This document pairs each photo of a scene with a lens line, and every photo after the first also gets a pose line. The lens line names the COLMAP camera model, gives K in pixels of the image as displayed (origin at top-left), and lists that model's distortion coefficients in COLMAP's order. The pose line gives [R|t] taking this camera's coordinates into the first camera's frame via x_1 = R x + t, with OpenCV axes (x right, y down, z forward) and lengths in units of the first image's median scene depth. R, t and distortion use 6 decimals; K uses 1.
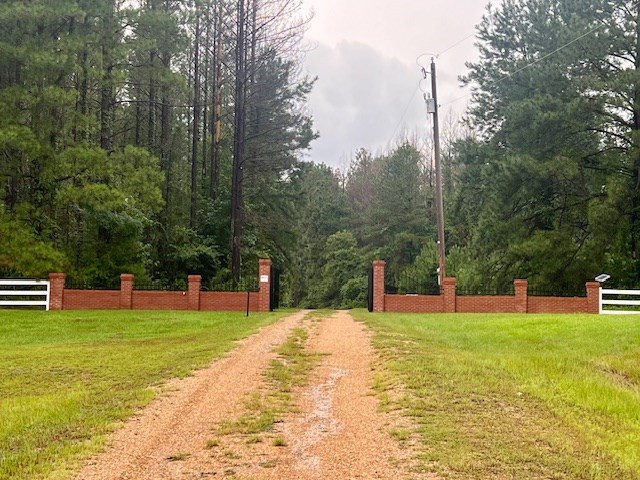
lens RADIAL K [[475.8, 0, 320.0], [0, 475.8, 240.0], [0, 0, 1]] dist [0.034456, -0.000748]
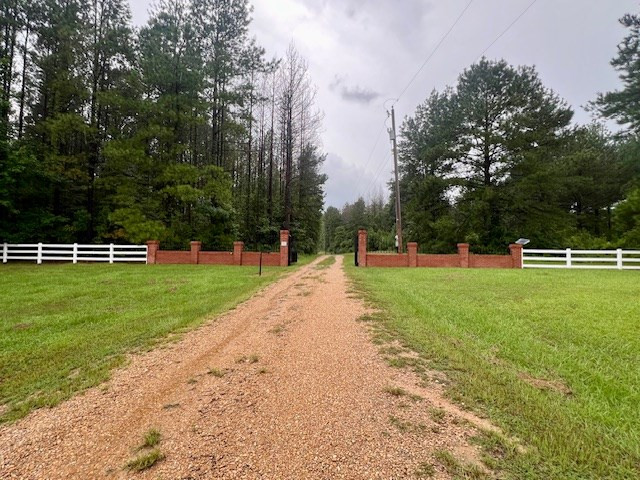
lens RADIAL K [[475.8, 0, 320.0], [0, 475.8, 240.0], [0, 0, 1]] dist [0.034456, -0.000748]
pose [[0.999809, -0.006577, 0.018394, -0.036858], [0.005259, 0.997476, 0.070809, -0.037749], [-0.018813, -0.070699, 0.997320, -0.540624]]
